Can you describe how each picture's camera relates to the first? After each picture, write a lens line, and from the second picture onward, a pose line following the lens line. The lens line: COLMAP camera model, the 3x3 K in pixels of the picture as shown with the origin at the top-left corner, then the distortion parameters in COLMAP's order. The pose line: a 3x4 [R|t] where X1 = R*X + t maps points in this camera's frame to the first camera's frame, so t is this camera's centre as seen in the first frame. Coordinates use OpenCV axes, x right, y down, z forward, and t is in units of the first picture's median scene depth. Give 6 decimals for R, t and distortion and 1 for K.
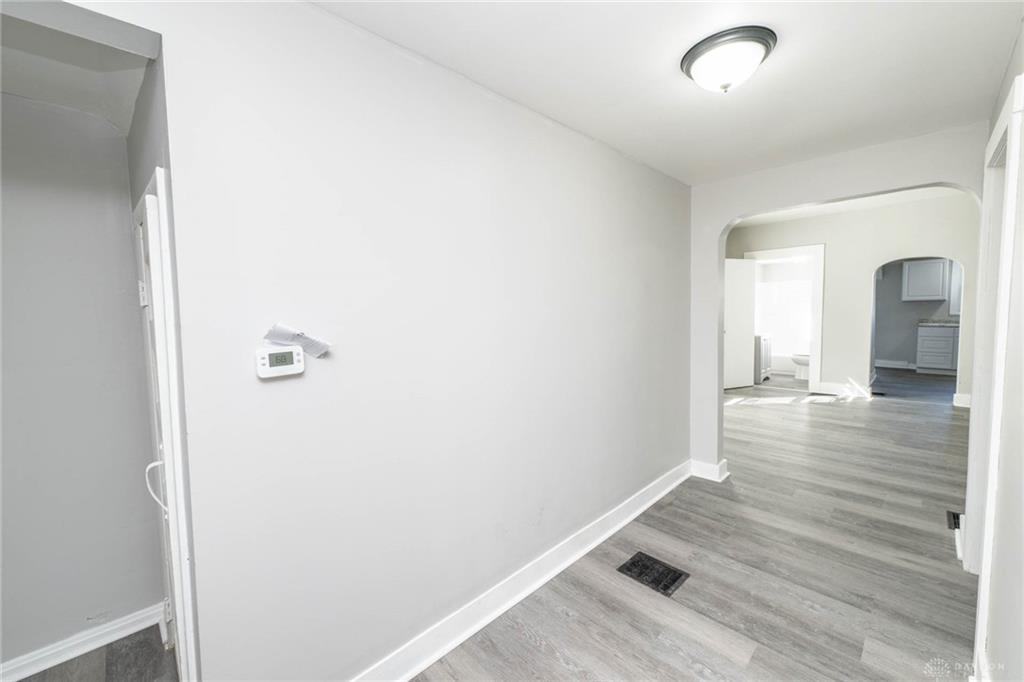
lens RADIAL K [[409.9, 0, 508.0], [0, 409.9, 335.8], [0, 0, 1]] dist [-0.000606, -0.000053]
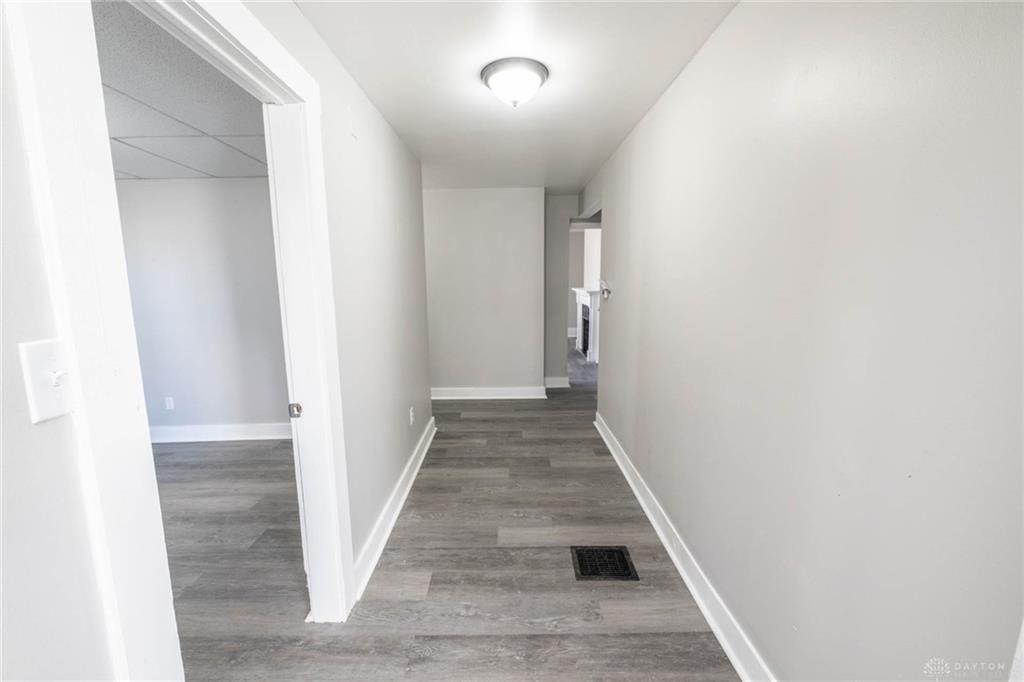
lens RADIAL K [[409.9, 0, 508.0], [0, 409.9, 335.8], [0, 0, 1]] dist [-0.000606, -0.000053]
pose [[-0.697085, 0.129854, -0.705132, 0.429589], [-0.022288, 0.979063, 0.202335, -0.043884], [0.716642, 0.156761, -0.679596, 0.548410]]
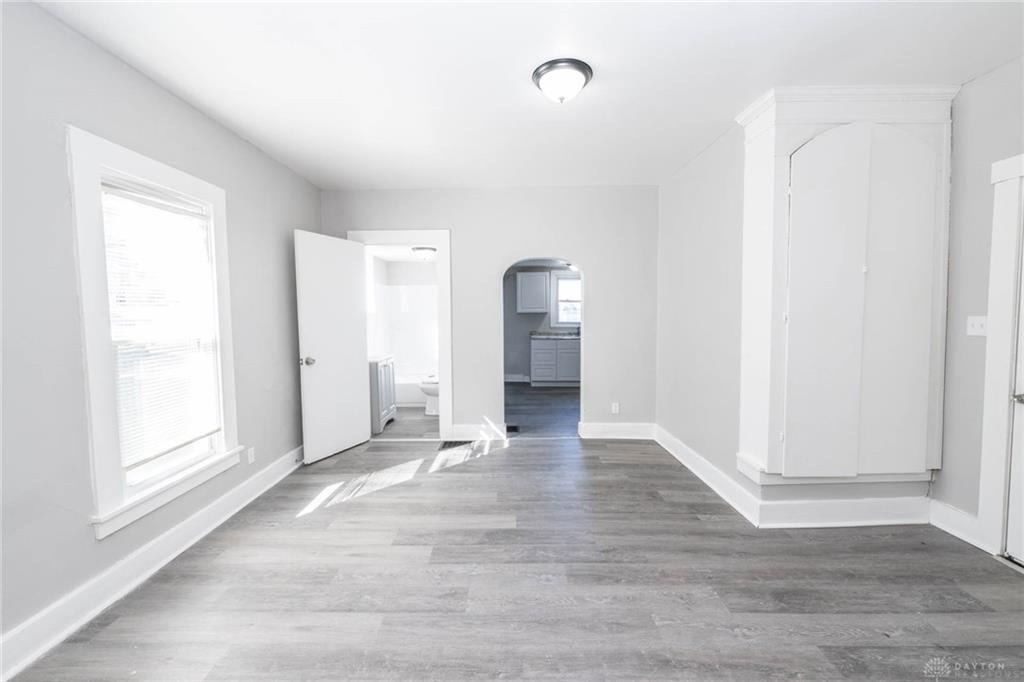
lens RADIAL K [[411.6, 0, 509.0], [0, 411.6, 339.0], [0, 0, 1]] dist [-0.000768, -0.000336]
pose [[0.703213, -0.026723, 0.710477, 0.363983], [0.038166, 0.999271, -0.000190, -0.034036], [-0.709954, 0.027250, 0.703721, 0.471539]]
